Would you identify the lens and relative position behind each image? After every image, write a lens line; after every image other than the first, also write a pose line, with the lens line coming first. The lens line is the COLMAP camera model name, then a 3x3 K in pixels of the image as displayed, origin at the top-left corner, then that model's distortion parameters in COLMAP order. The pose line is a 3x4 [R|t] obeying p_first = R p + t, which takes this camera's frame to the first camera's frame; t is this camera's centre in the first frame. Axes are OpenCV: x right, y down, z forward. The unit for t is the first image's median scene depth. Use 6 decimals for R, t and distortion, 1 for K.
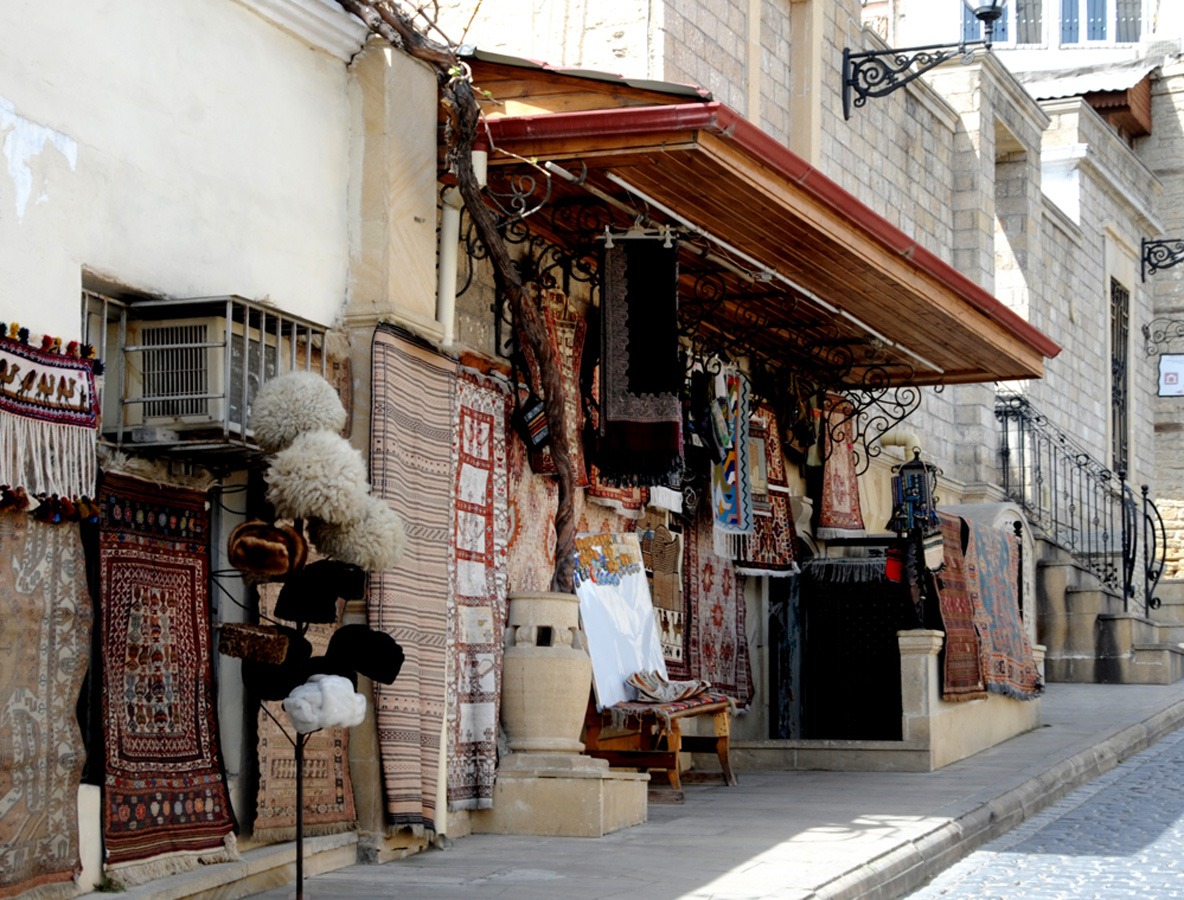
lens RADIAL K [[2588.1, 0, 593.8], [0, 2588.1, 448.8], [0, 0, 1]] dist [0.332733, 0.000000]
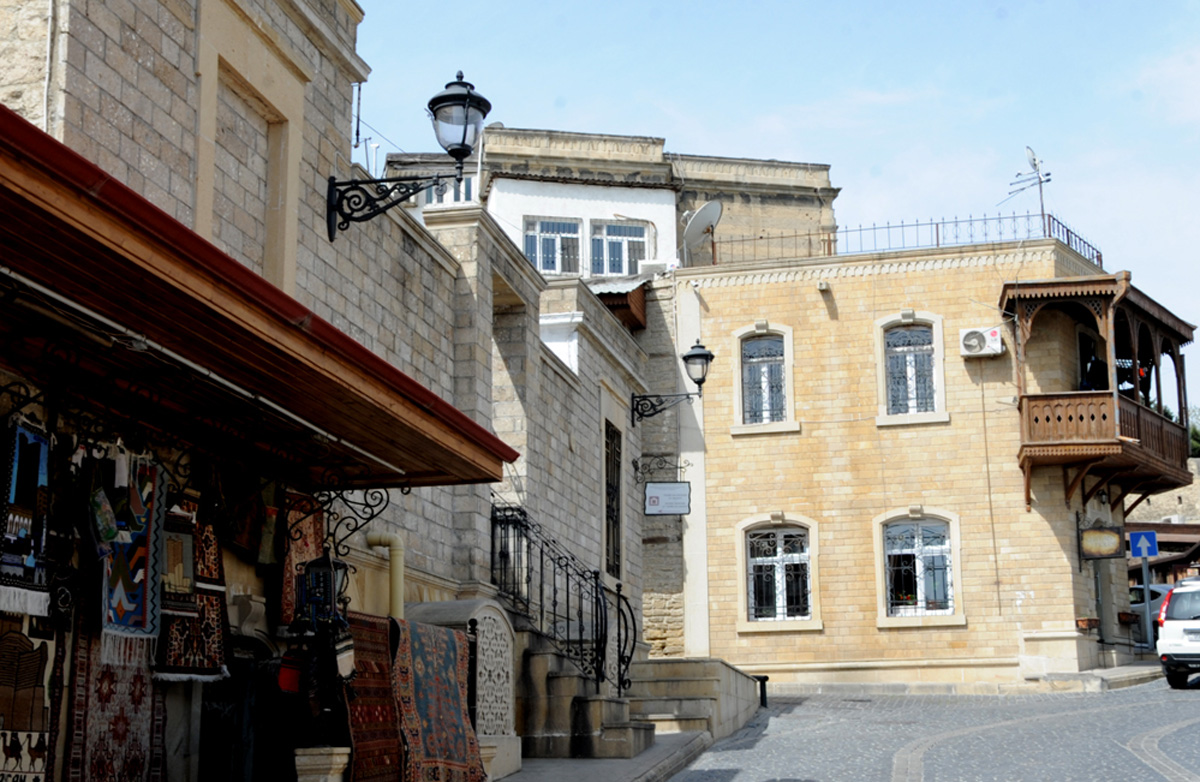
lens RADIAL K [[1471.5, 0, 599.1], [0, 1471.5, 391.3], [0, 0, 1]] dist [0.082976, 0.000000]
pose [[0.988982, 0.025549, 0.145816, 0.119029], [-0.008852, 0.993439, -0.114022, 0.004140], [-0.147772, 0.111475, 0.982719, 0.391680]]
